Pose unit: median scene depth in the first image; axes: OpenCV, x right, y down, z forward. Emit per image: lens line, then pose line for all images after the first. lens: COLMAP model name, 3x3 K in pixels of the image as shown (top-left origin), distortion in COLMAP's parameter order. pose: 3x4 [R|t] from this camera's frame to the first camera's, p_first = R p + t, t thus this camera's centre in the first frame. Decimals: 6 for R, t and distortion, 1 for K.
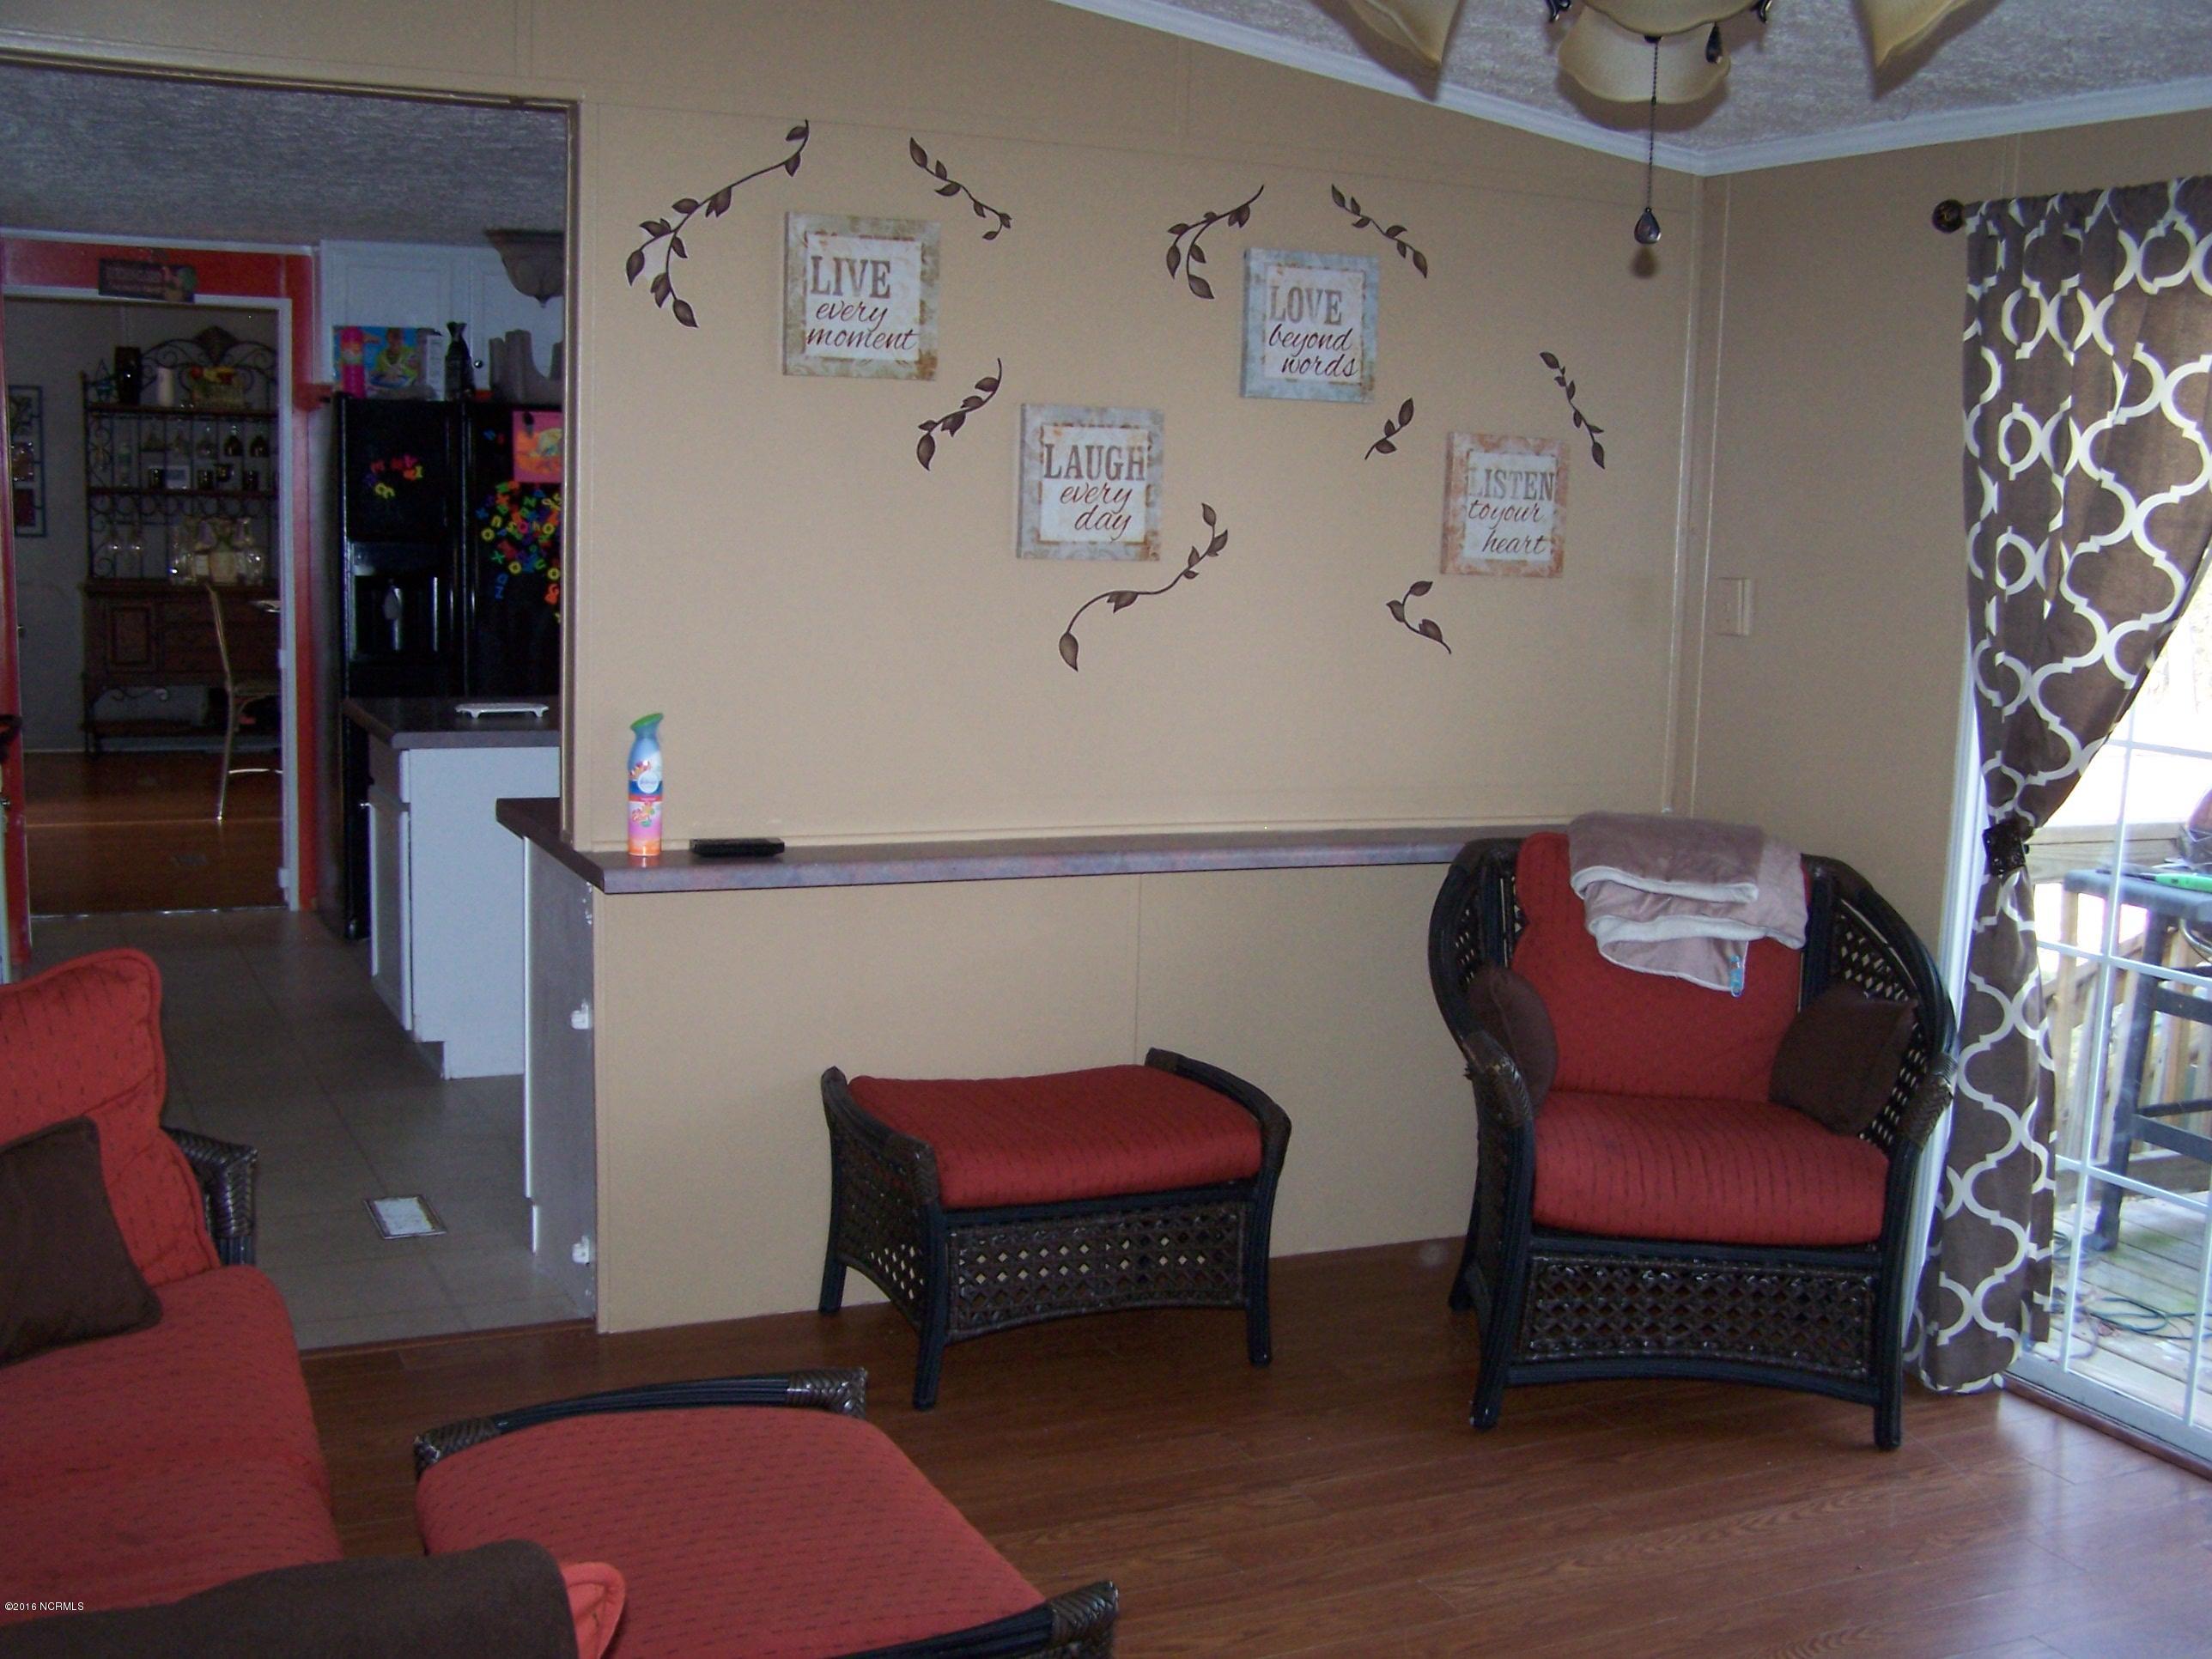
lens RADIAL K [[2484.5, 0, 1108.0], [0, 2484.5, 827.0], [0, 0, 1]] dist [-0.089188, 0.000000]
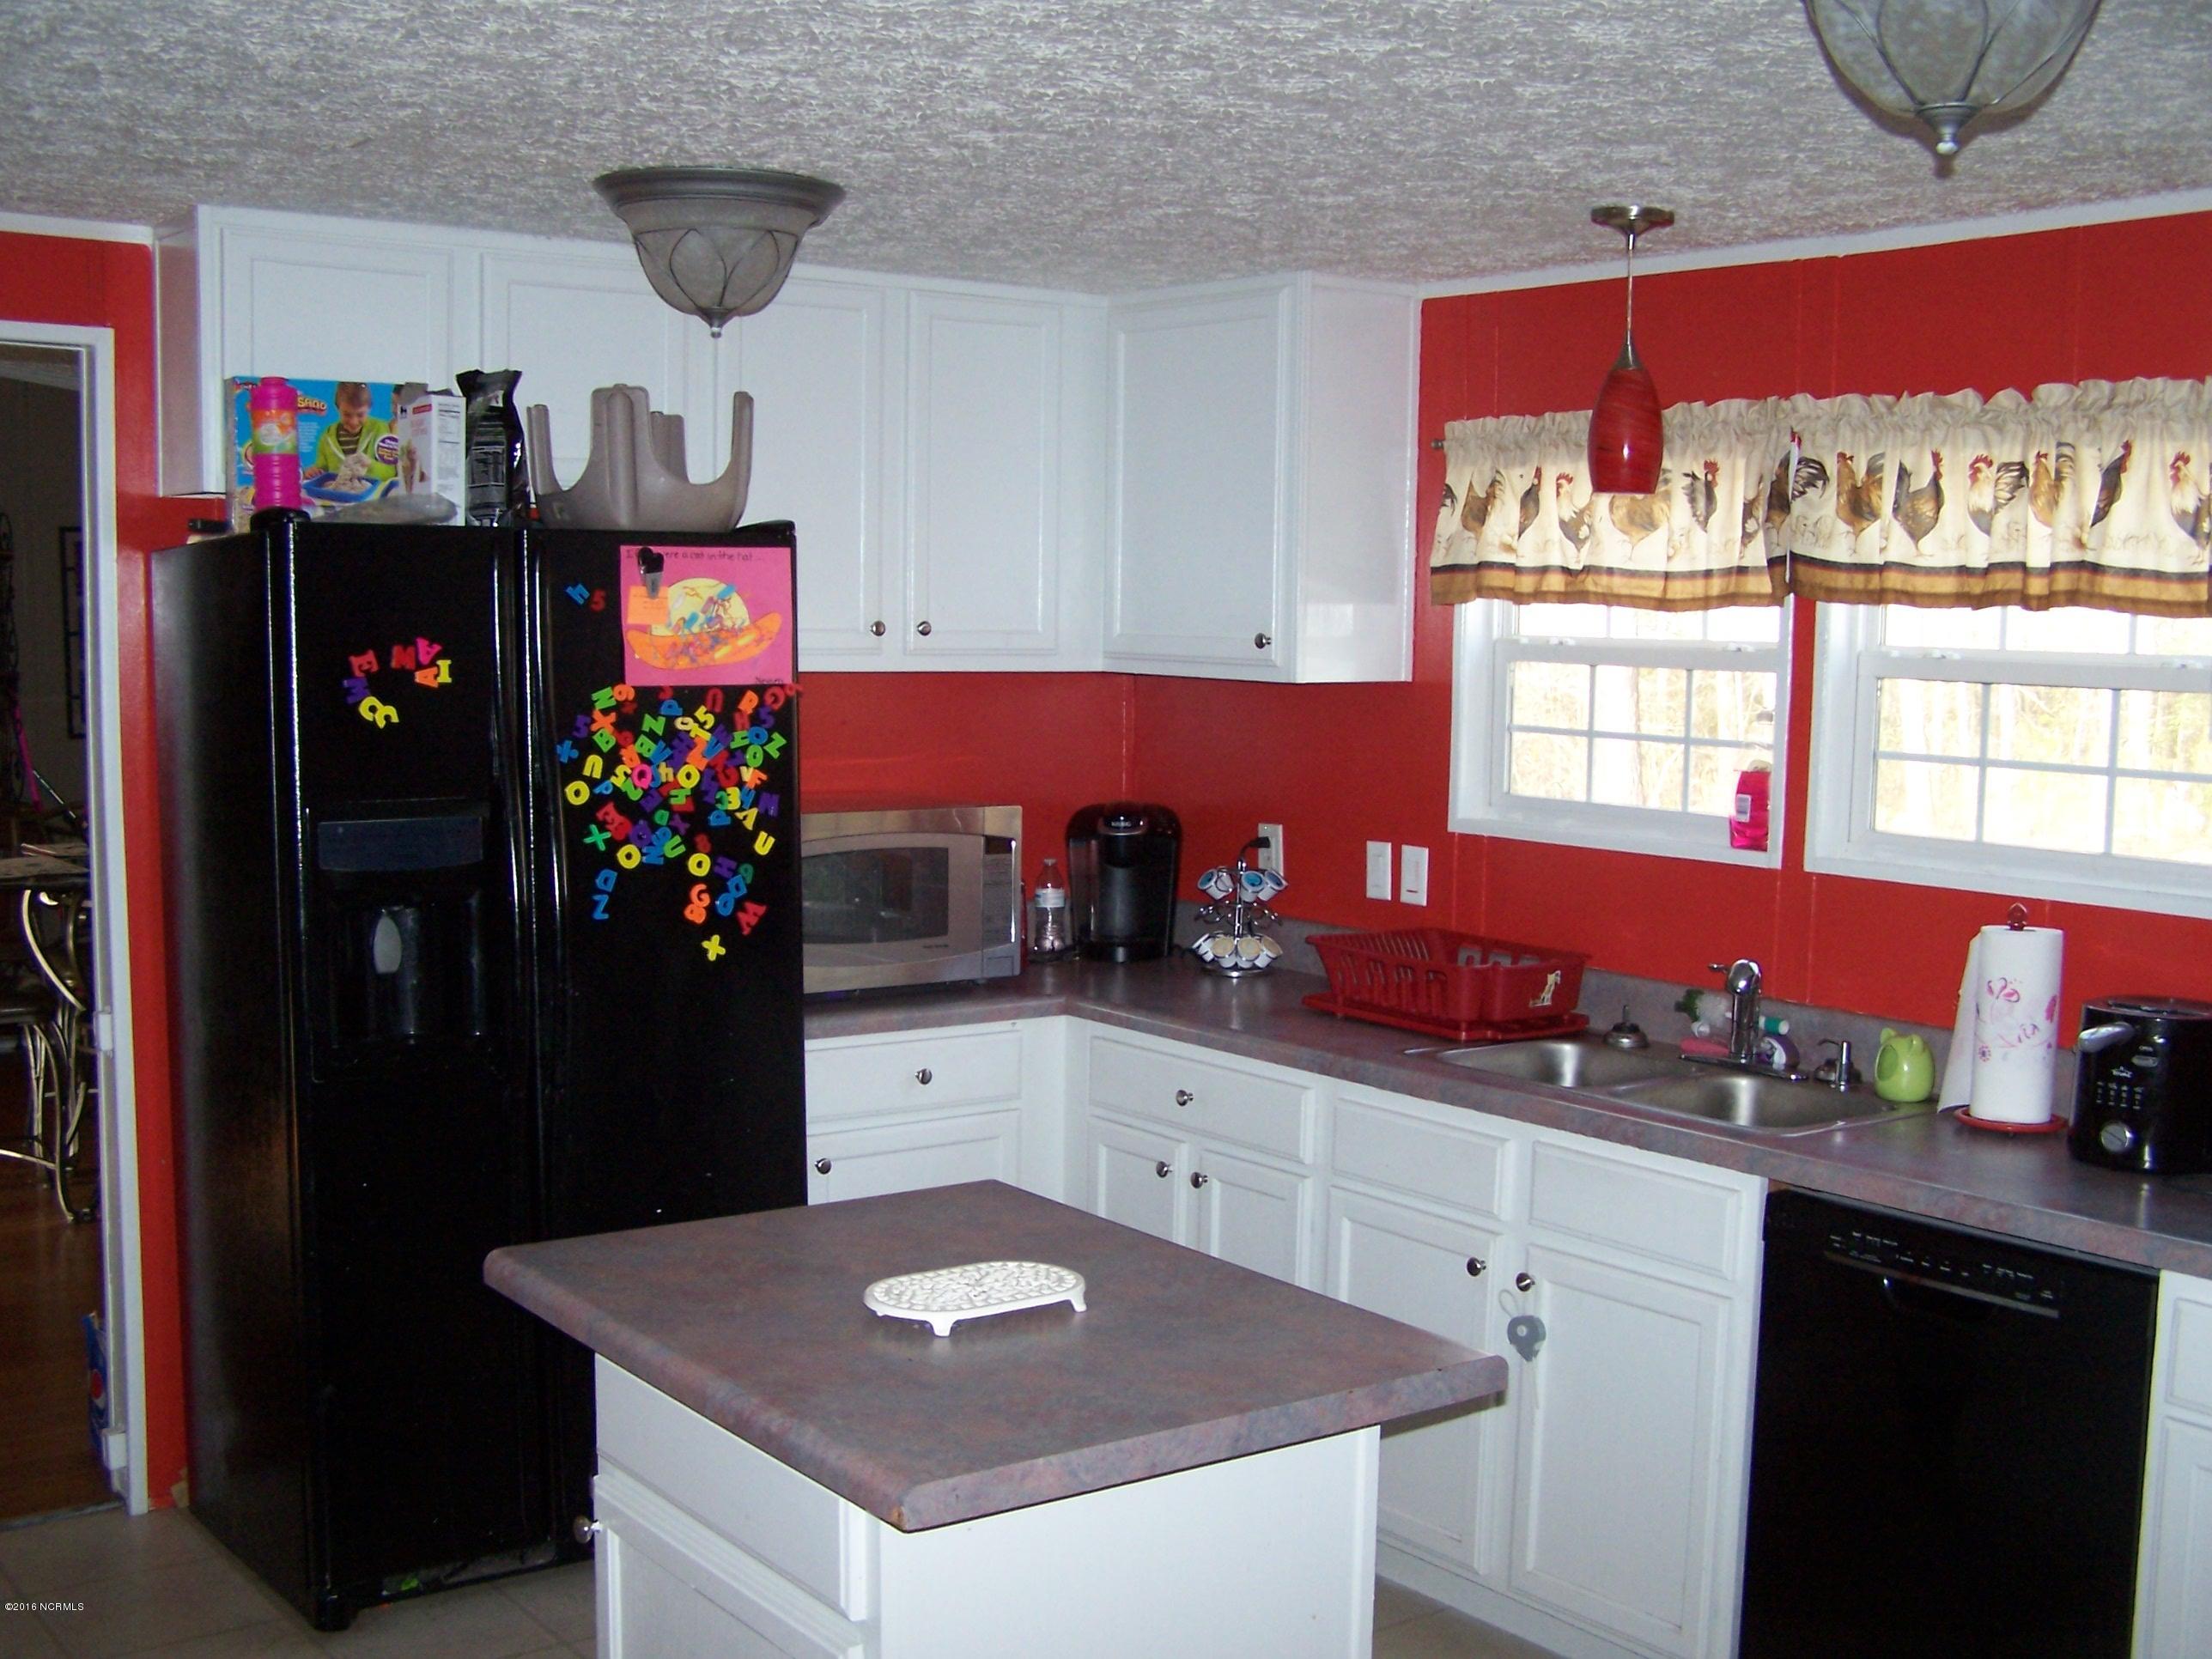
lens RADIAL K [[2484.5, 0, 1103.1], [0, 2484.5, 838.4], [0, 0, 1]] dist [-0.089188, 0.000000]
pose [[0.980288, -0.033881, 0.194645, -0.243924], [0.042086, 0.998384, -0.038173, -0.085502], [-0.193038, 0.045612, 0.980131, 0.488173]]
